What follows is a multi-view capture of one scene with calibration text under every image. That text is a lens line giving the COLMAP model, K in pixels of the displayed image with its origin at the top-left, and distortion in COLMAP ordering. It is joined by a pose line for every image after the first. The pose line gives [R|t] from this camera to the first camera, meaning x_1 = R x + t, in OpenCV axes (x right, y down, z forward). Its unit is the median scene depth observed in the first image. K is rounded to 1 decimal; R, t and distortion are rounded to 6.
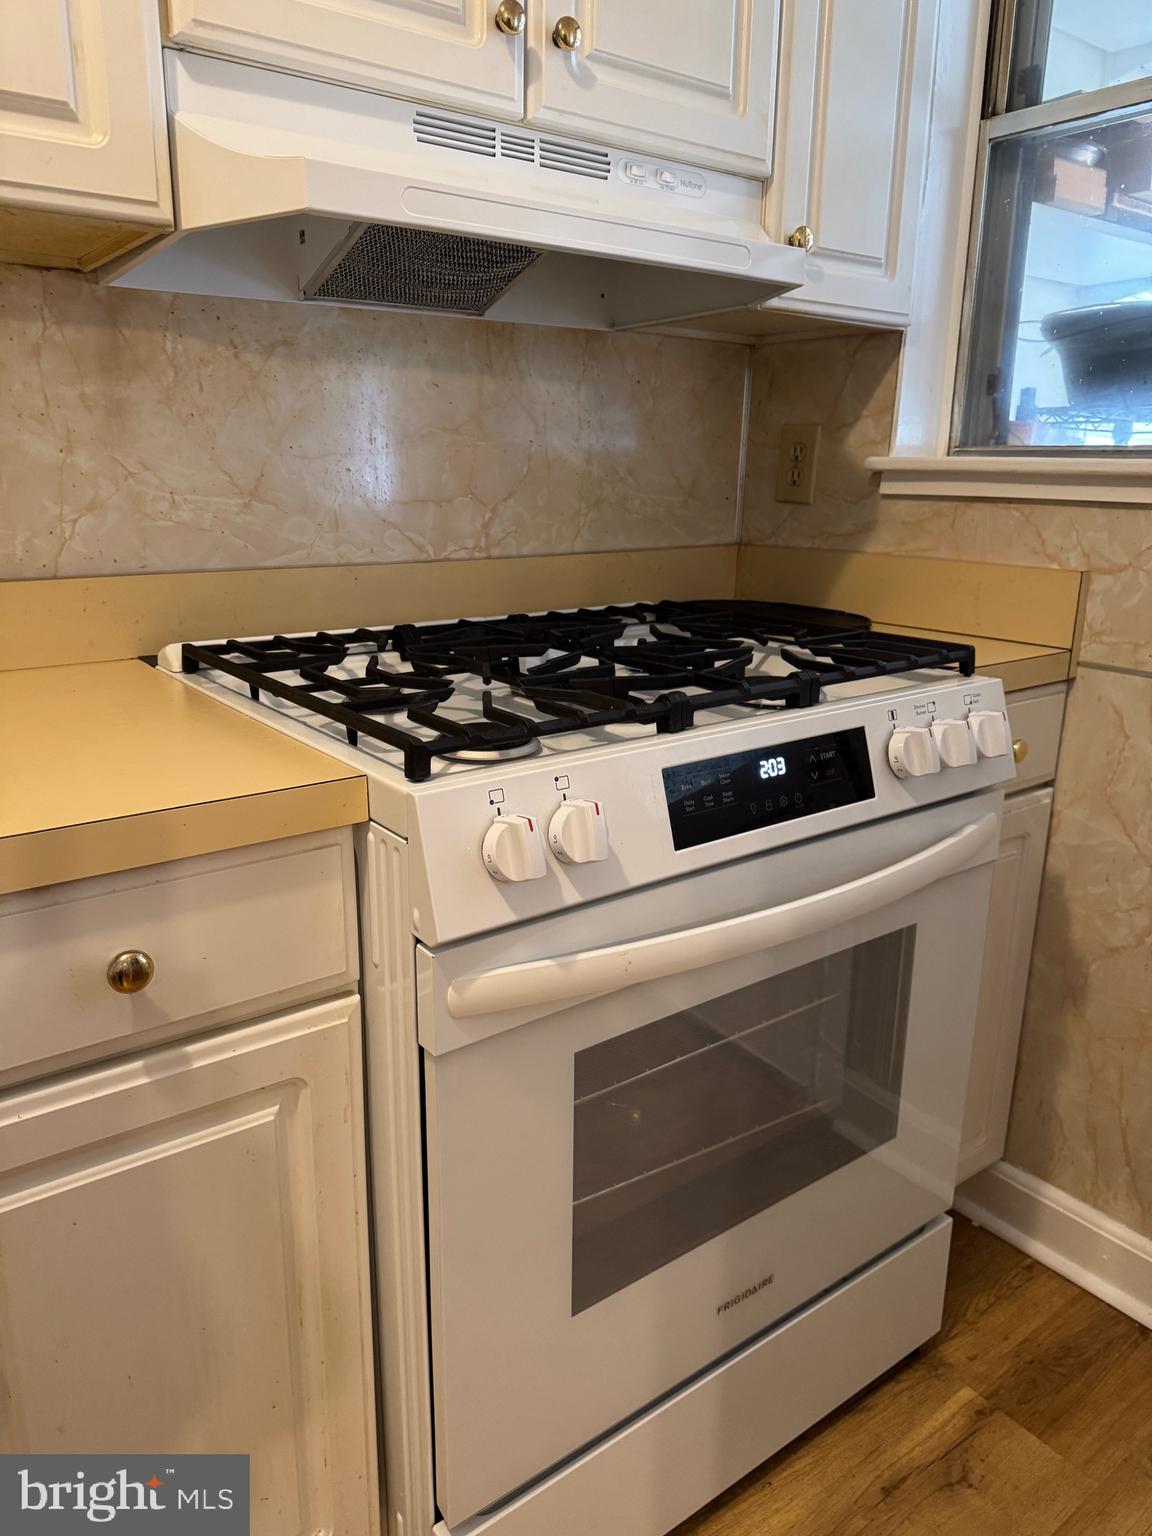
lens RADIAL K [[1084.4, 0, 569.1], [0, 1084.4, 766.8], [0, 0, 1]] dist [0.113846, -0.176062]
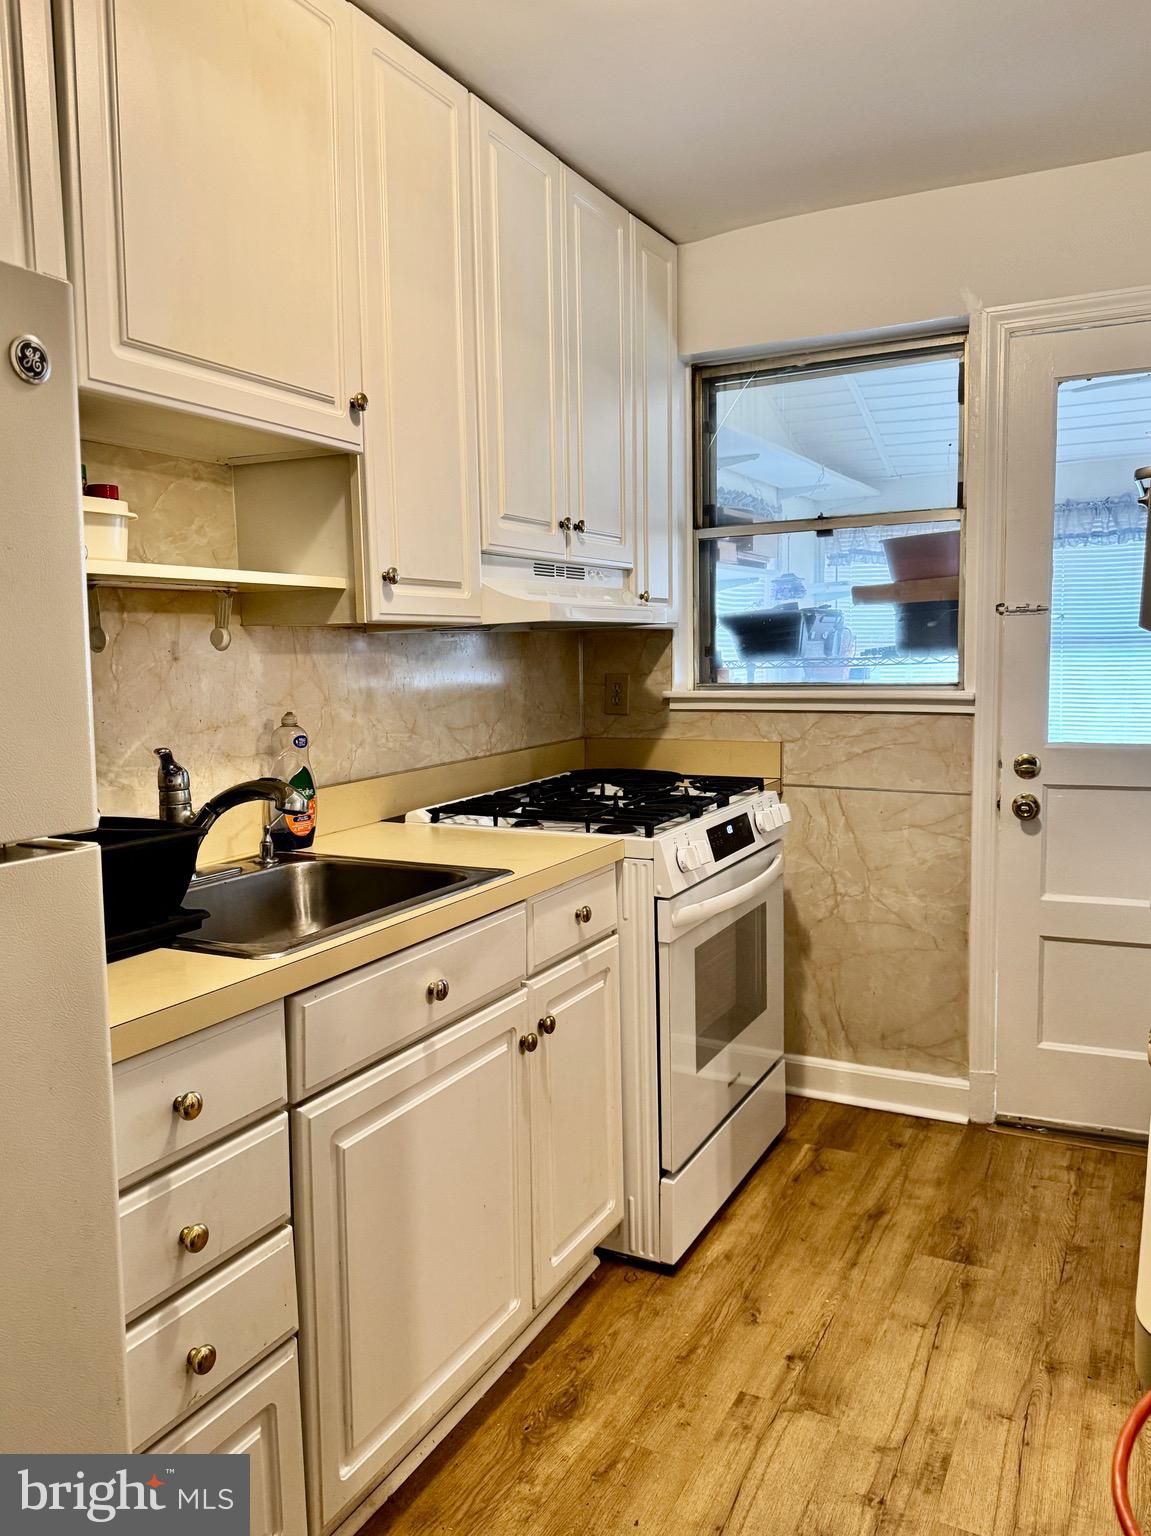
lens RADIAL K [[1169.9, 0, 576.4], [0, 1169.9, 762.4], [0, 0, 1]] dist [0.087408, -0.101993]
pose [[0.898120, -0.073872, 0.433500, -0.939736], [0.146608, 0.979690, -0.136794, 0.122327], [-0.414591, 0.186412, 0.890710, -0.913400]]
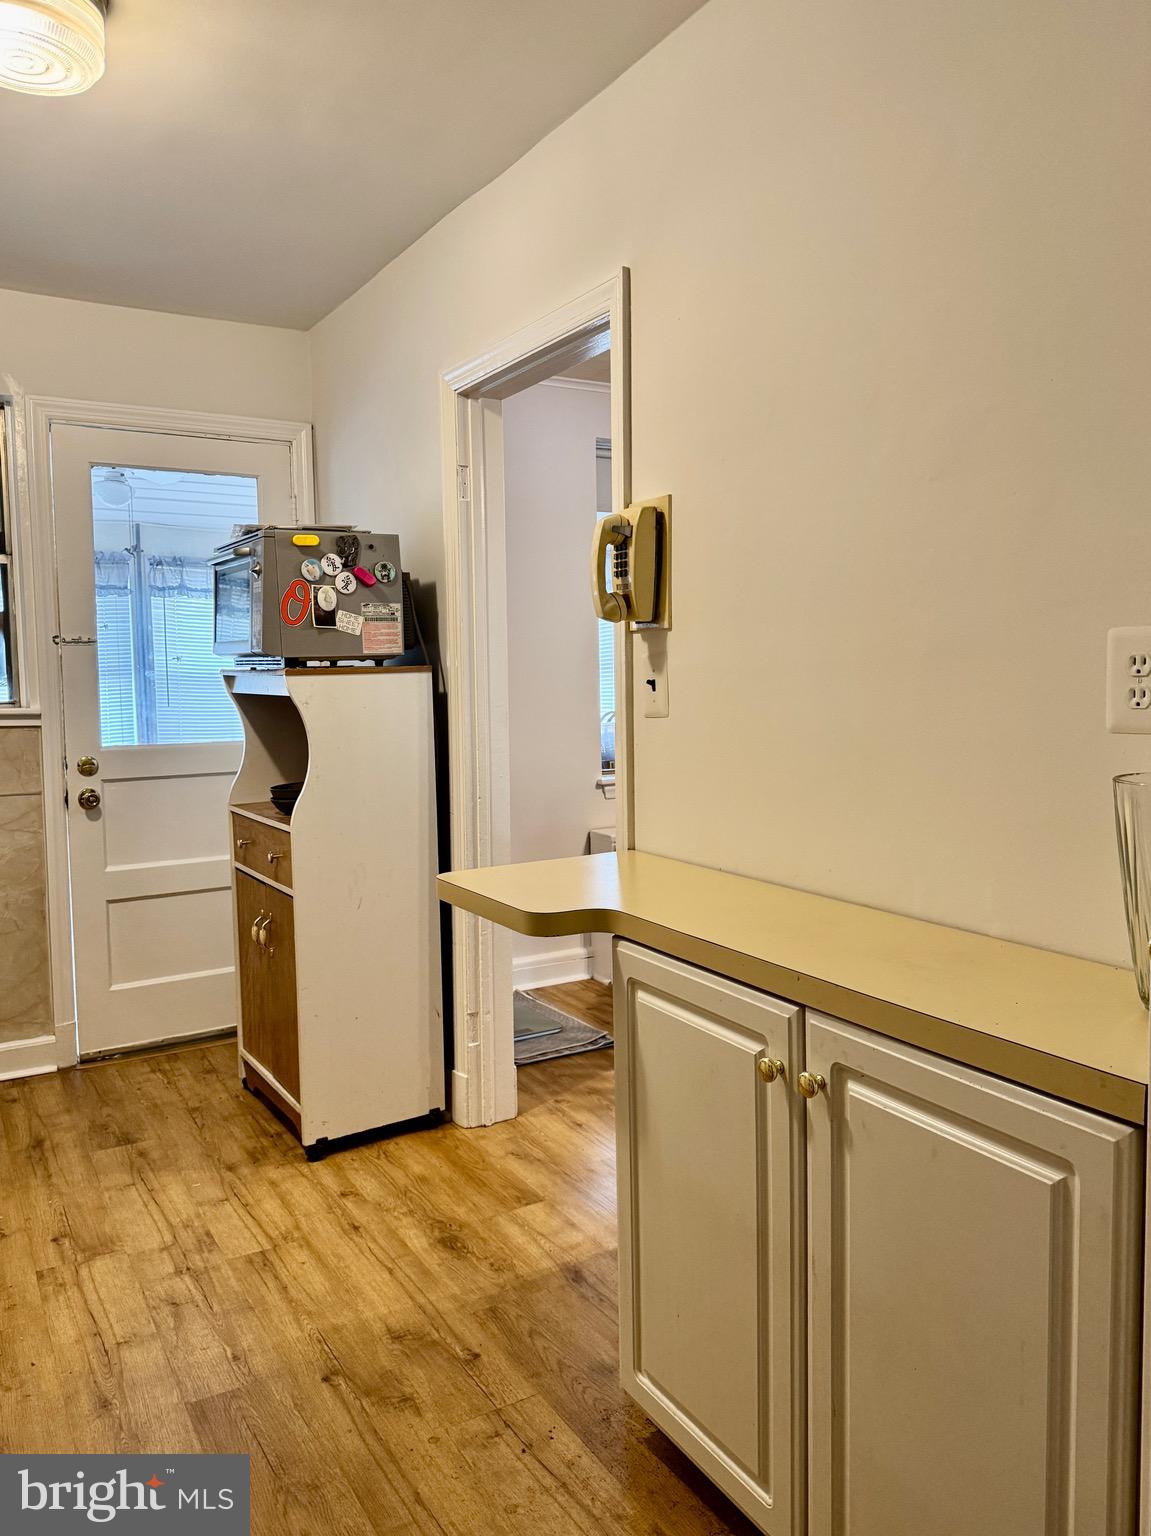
lens RADIAL K [[1169.9, 0, 576.4], [0, 1169.9, 762.4], [0, 0, 1]] dist [0.087408, -0.101993]
pose [[0.117521, -0.088981, 0.989076, -1.824832], [0.277438, 0.959262, 0.053334, 0.109754], [-0.953529, 0.268139, 0.137420, -0.757135]]
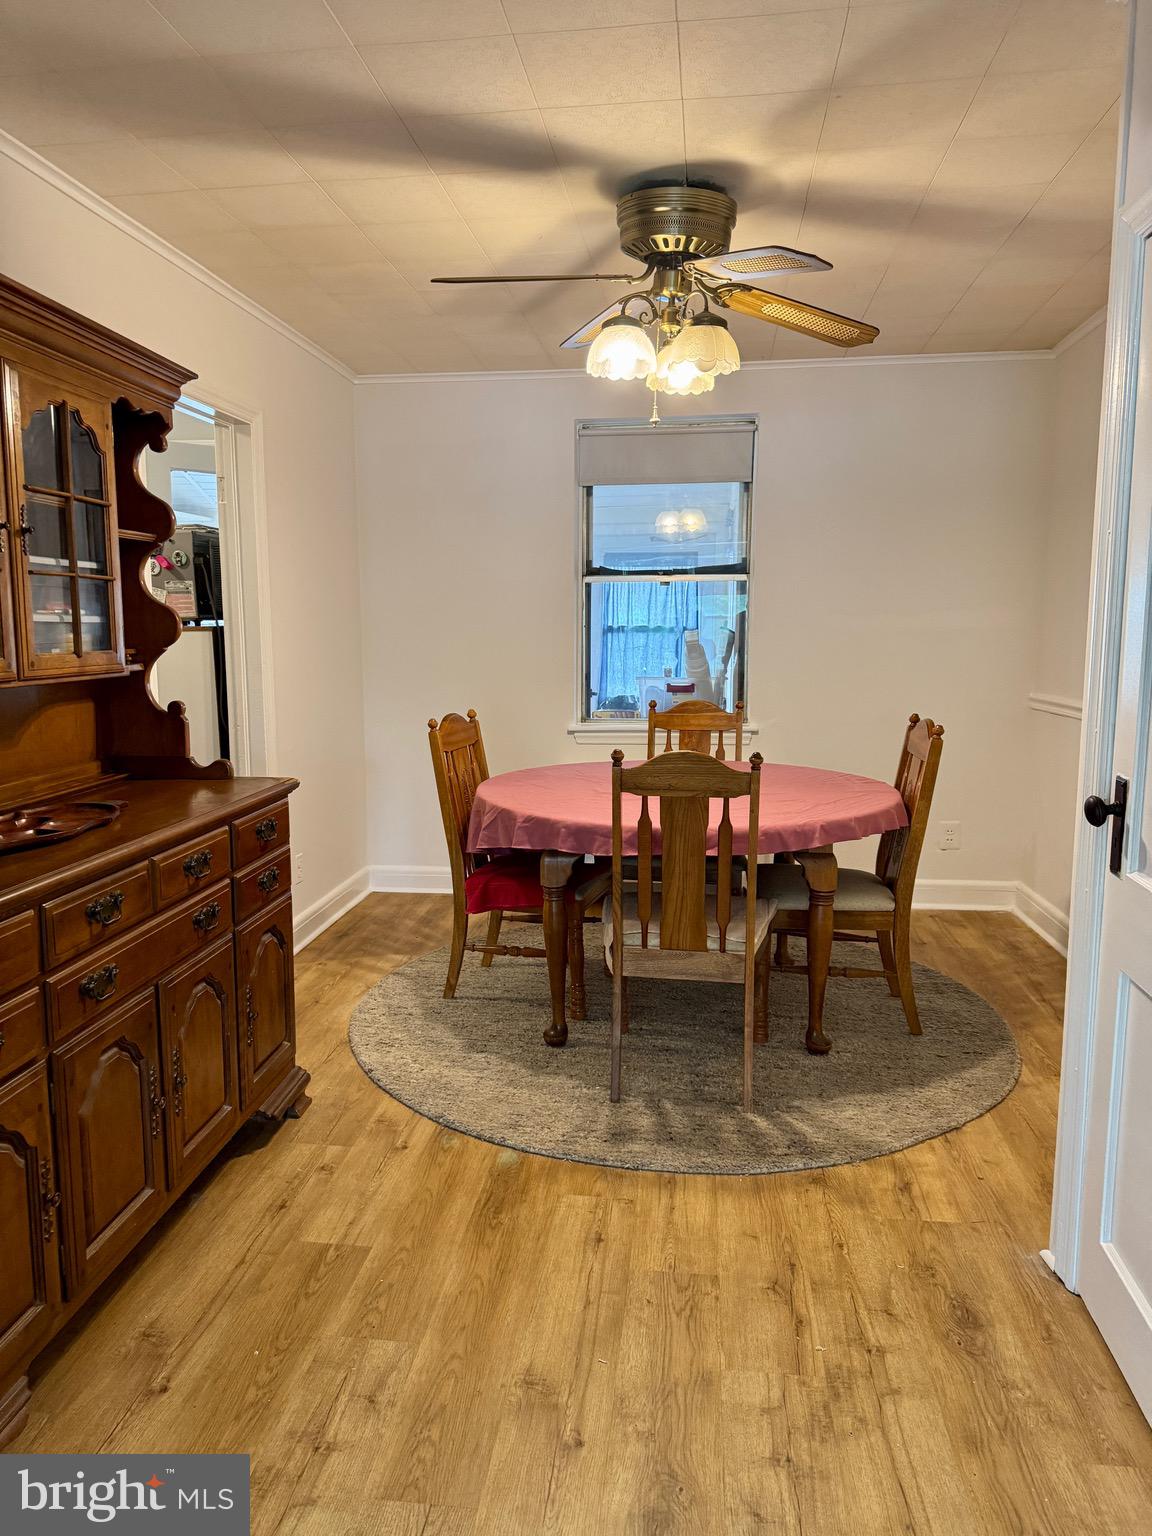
lens RADIAL K [[1084.4, 0, 569.1], [0, 1084.4, 766.8], [0, 0, 1]] dist [0.113846, -0.176062]
pose [[0.700437, -0.105382, 0.705892, -1.002966], [0.195818, 0.979461, -0.048082, 0.679123], [-0.686326, 0.171905, 0.706686, -2.927562]]
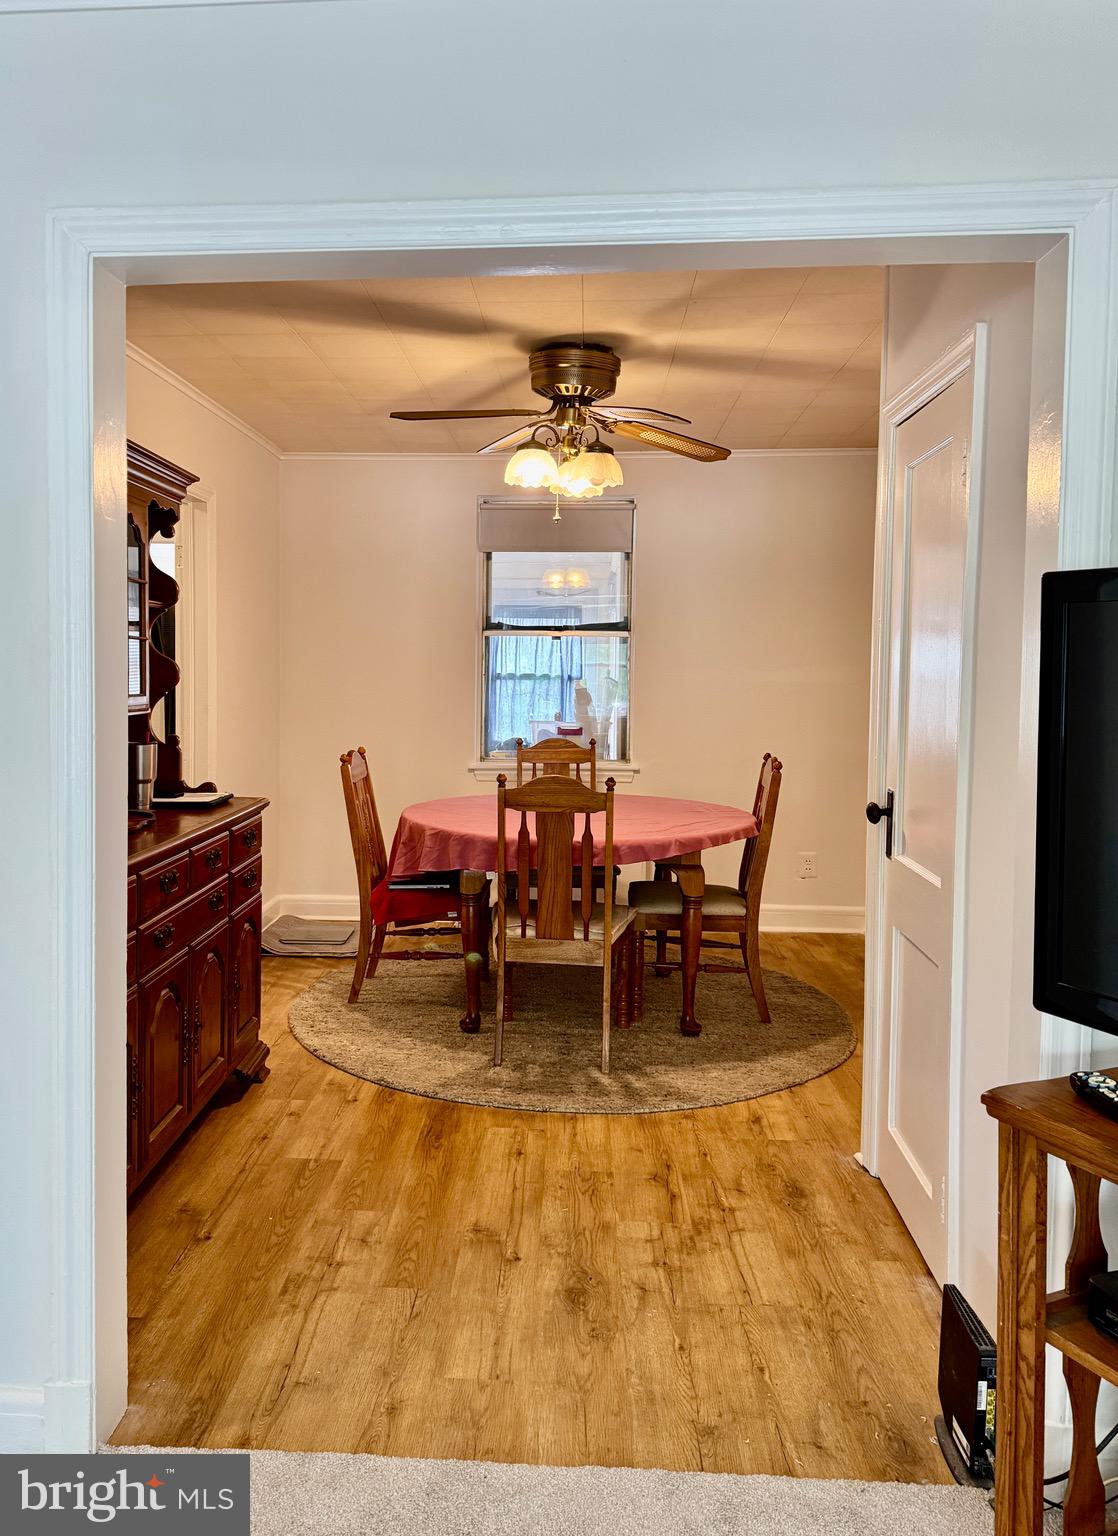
lens RADIAL K [[1182.6, 0, 506.2], [0, 1182.6, 718.1], [0, 0, 1]] dist [0.190208, -0.413680]
pose [[0.656339, -0.036411, 0.753587, -1.642378], [0.194228, 0.973323, -0.122136, 0.767338], [-0.729037, 0.226530, 0.645902, -3.358029]]
